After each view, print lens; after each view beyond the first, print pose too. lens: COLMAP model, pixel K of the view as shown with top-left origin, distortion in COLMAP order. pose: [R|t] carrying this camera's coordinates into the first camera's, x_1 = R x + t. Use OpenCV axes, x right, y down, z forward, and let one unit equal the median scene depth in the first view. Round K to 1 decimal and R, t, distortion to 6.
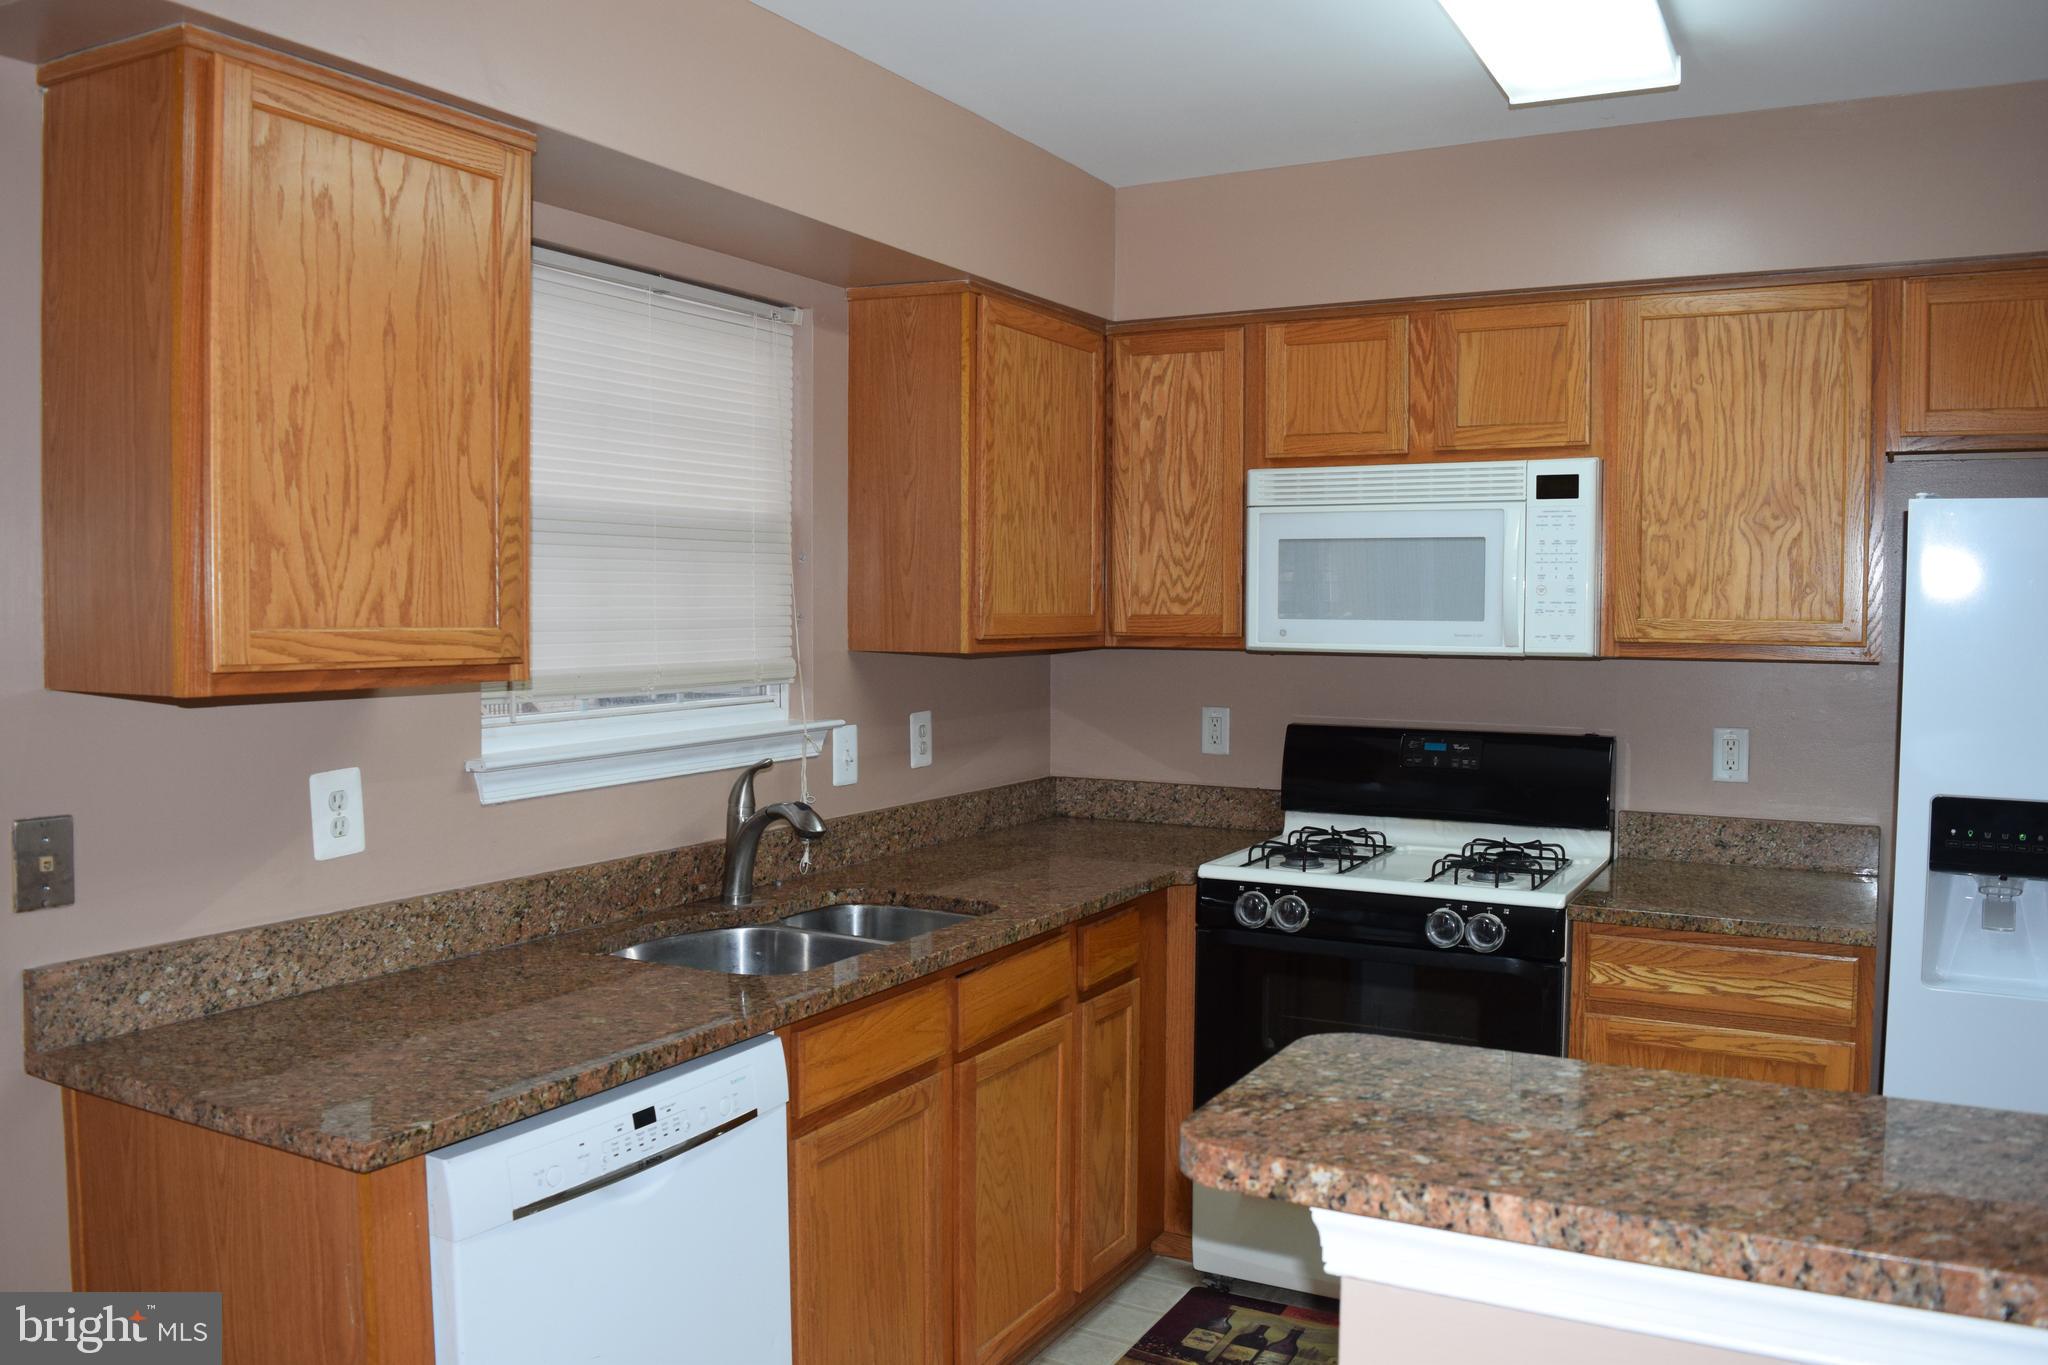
lens RADIAL K [[1613.4, 0, 1016.2], [0, 1613.4, 675.3], [0, 0, 1]] dist [-0.097298, 0.022998]
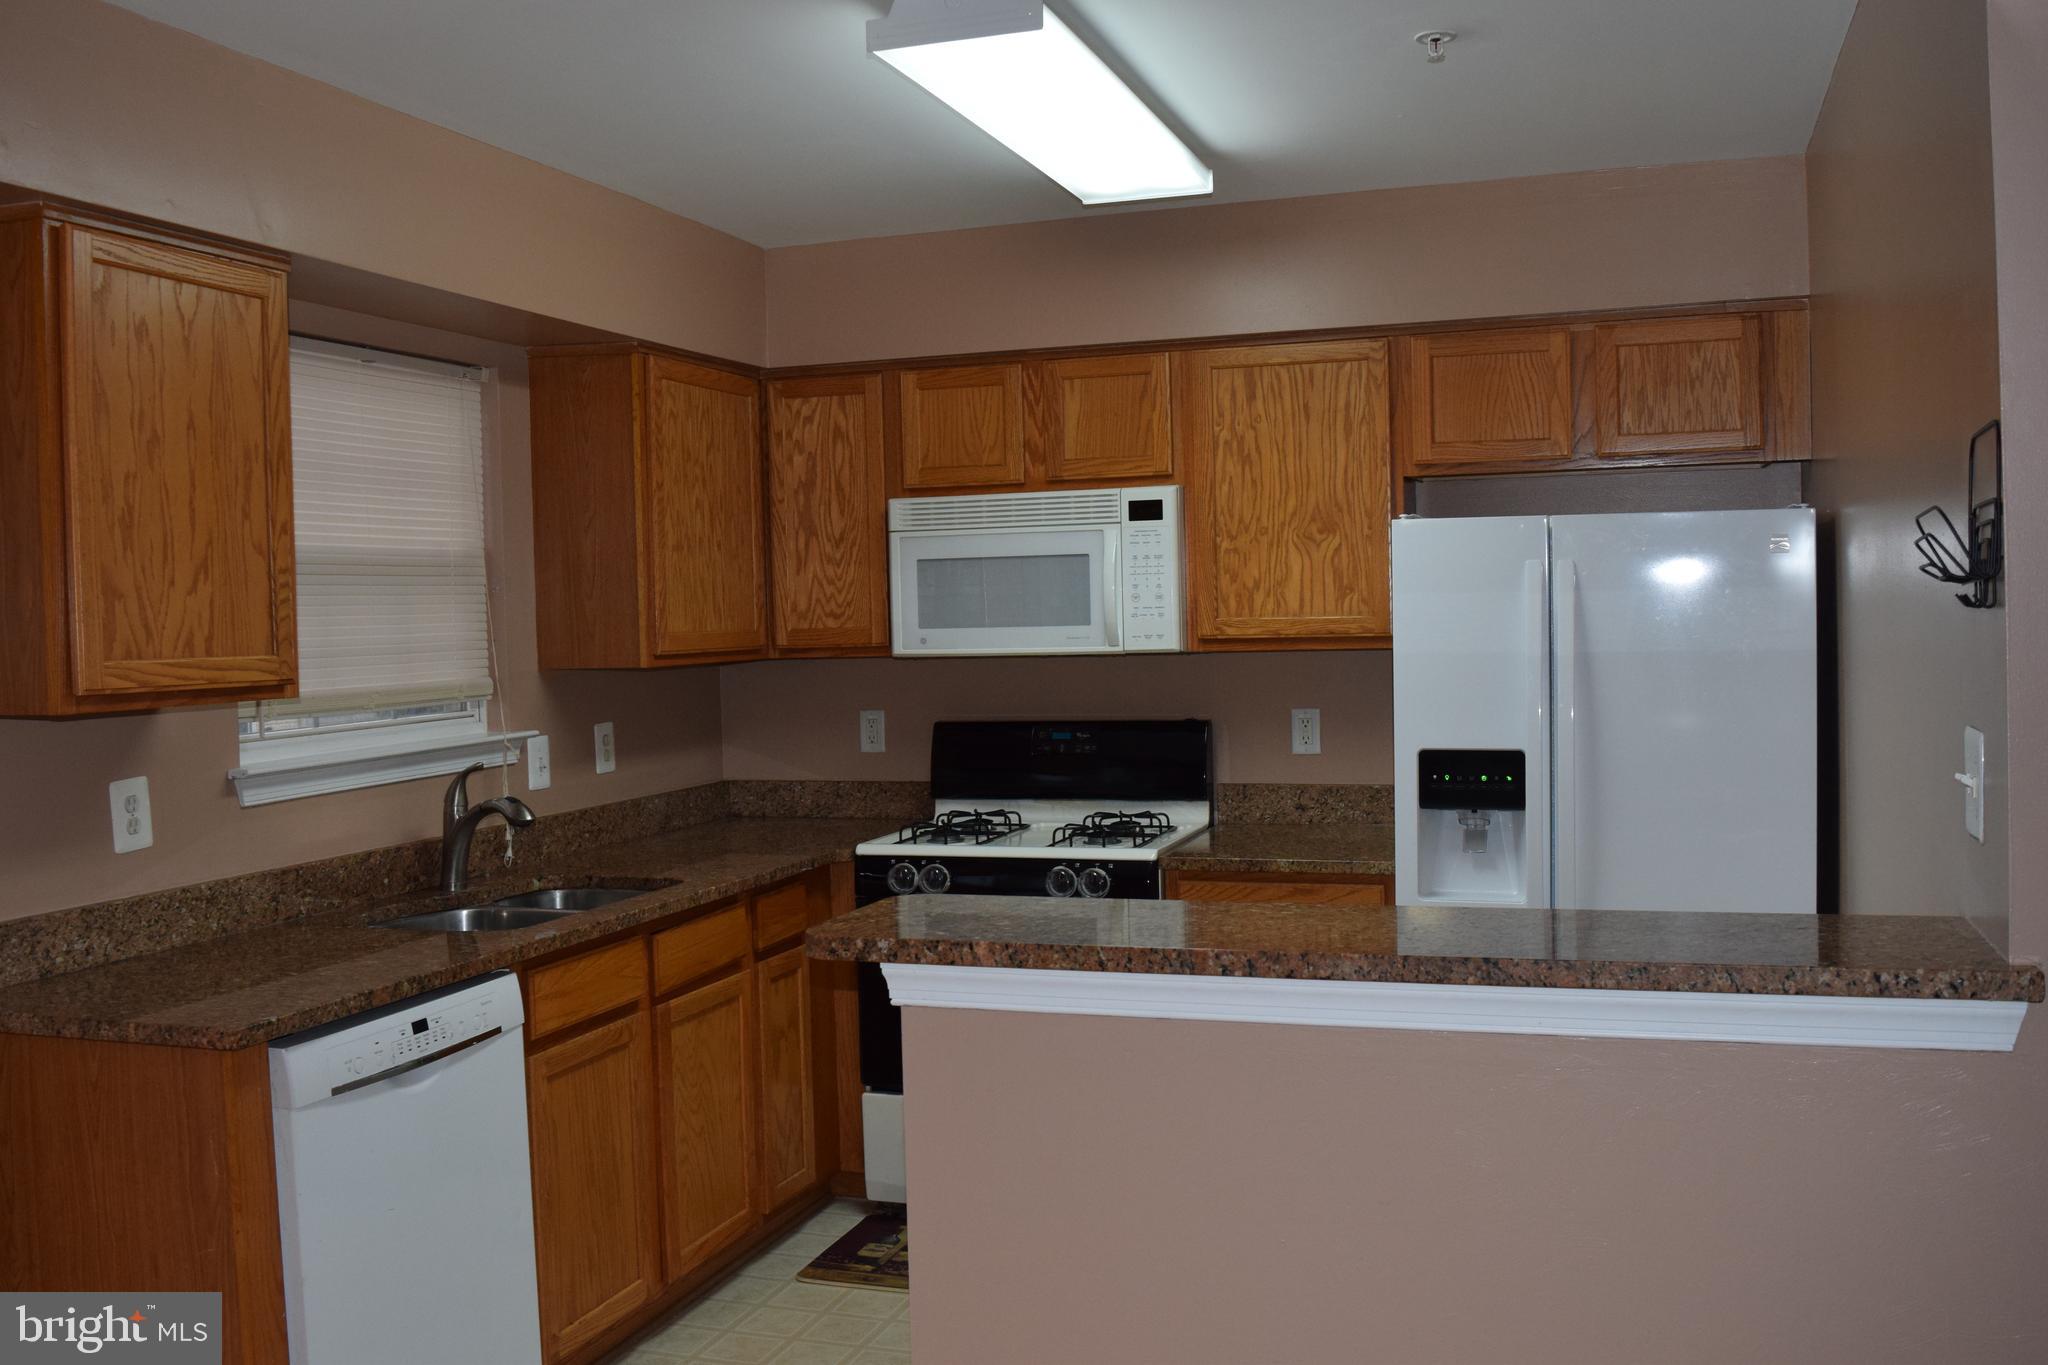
lens RADIAL K [[1861.9, 0, 1015.4], [0, 1861.9, 676.1], [0, 0, 1]] dist [-0.078242, 0.000000]
pose [[0.983561, -0.035203, 0.177111, -0.007196], [0.037156, 0.999280, -0.007721, 0.014054], [-0.176712, 0.014174, 0.984161, -0.391268]]
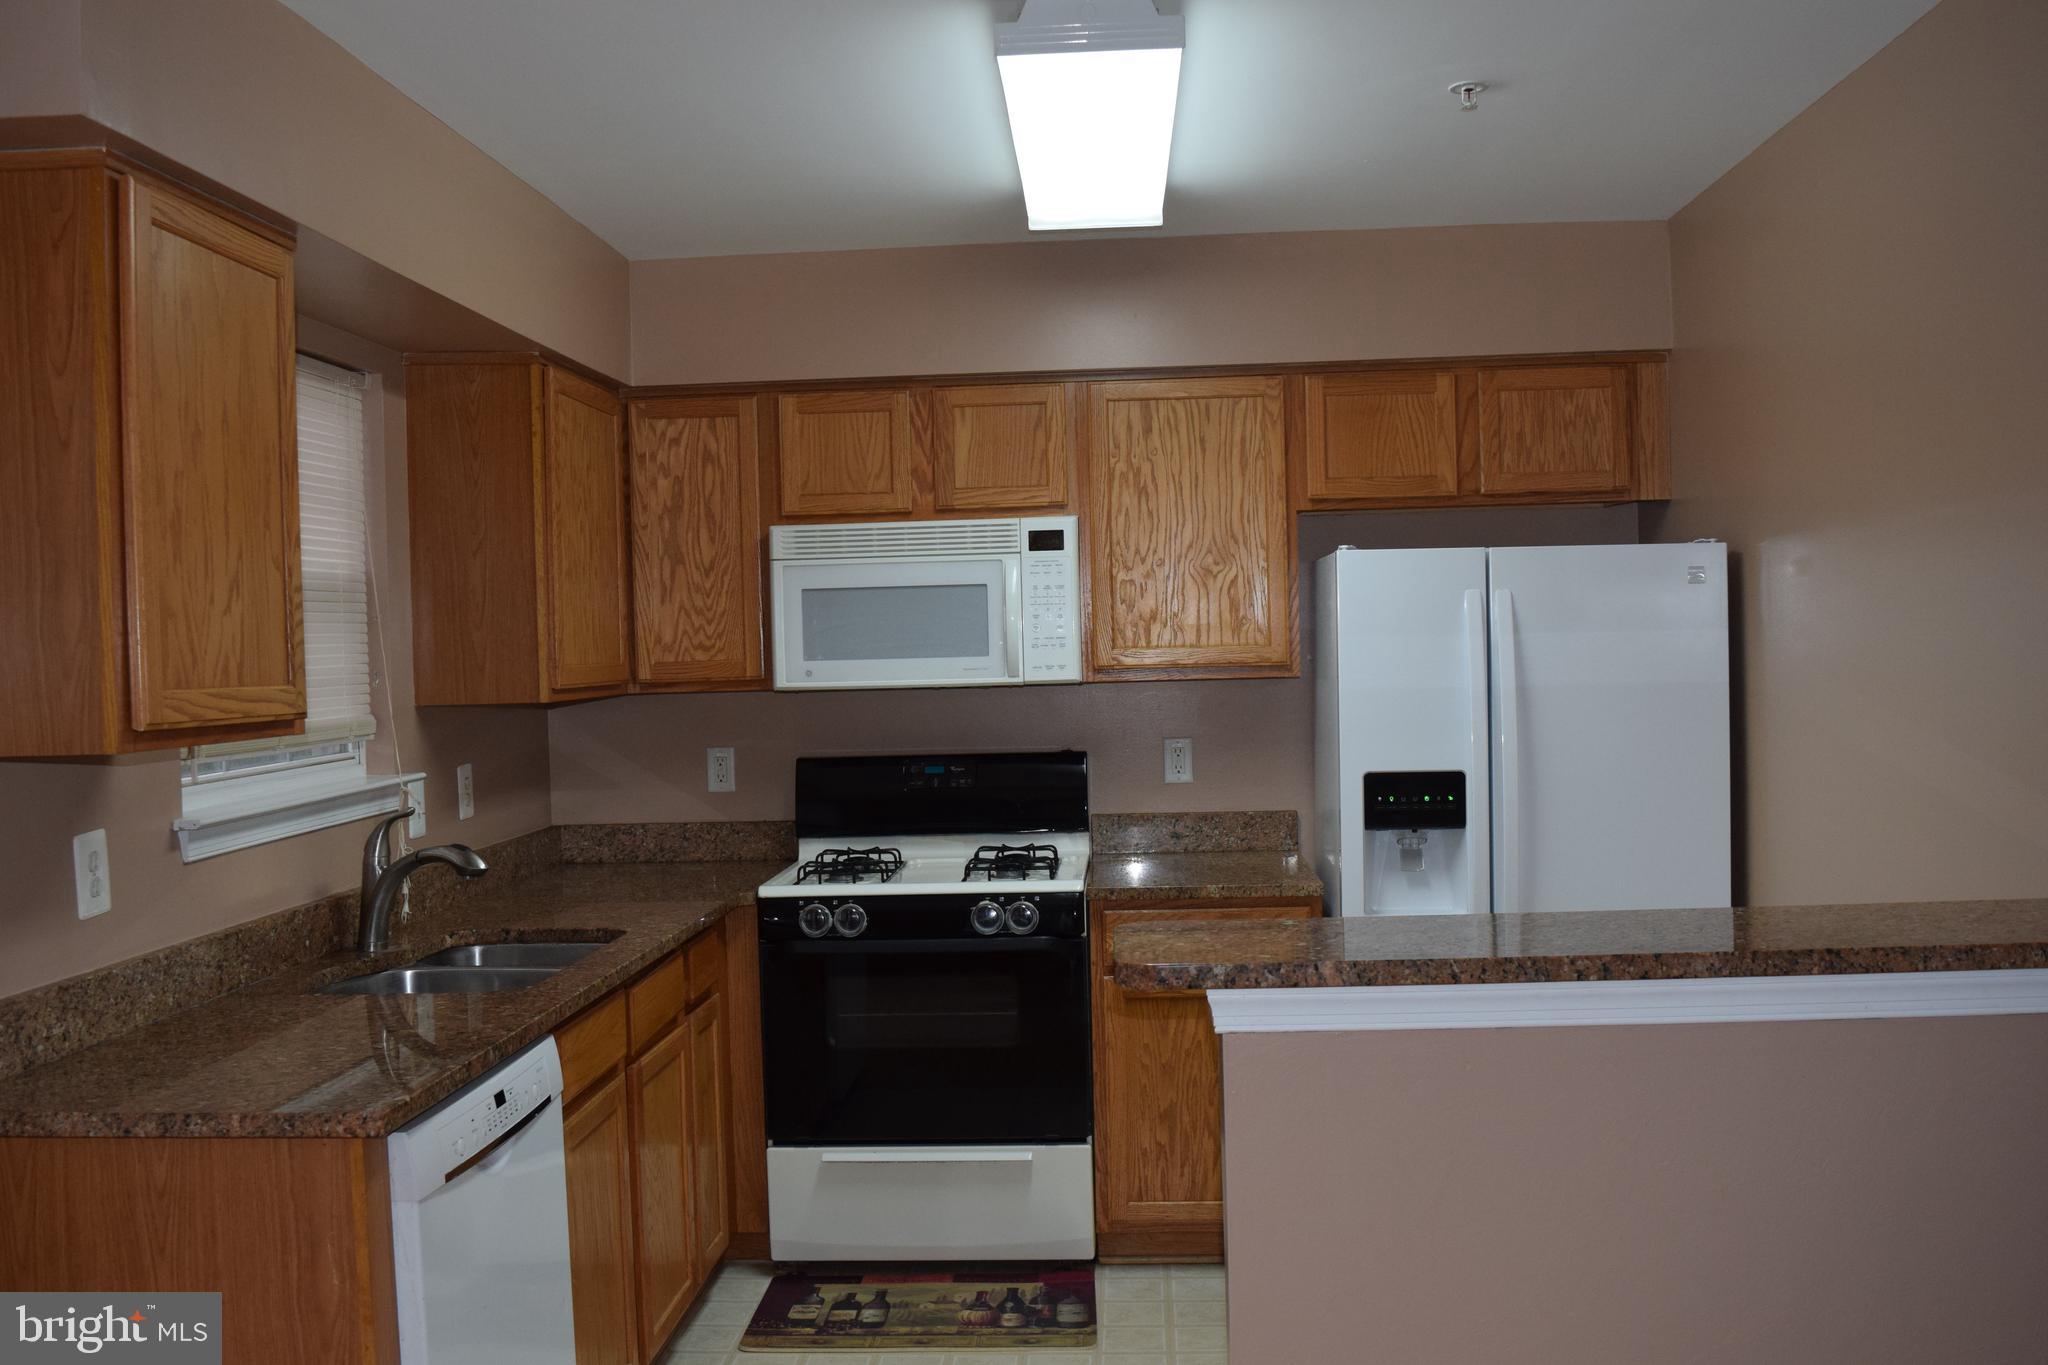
lens RADIAL K [[1861.9, 0, 1018.5], [0, 1861.9, 679.9], [0, 0, 1]] dist [-0.078242, 0.000000]
pose [[0.901685, -0.037765, 0.430742, -0.313354], [0.050506, 0.998558, -0.018176, 0.010514], [-0.429434, 0.038144, 0.902292, -0.265266]]
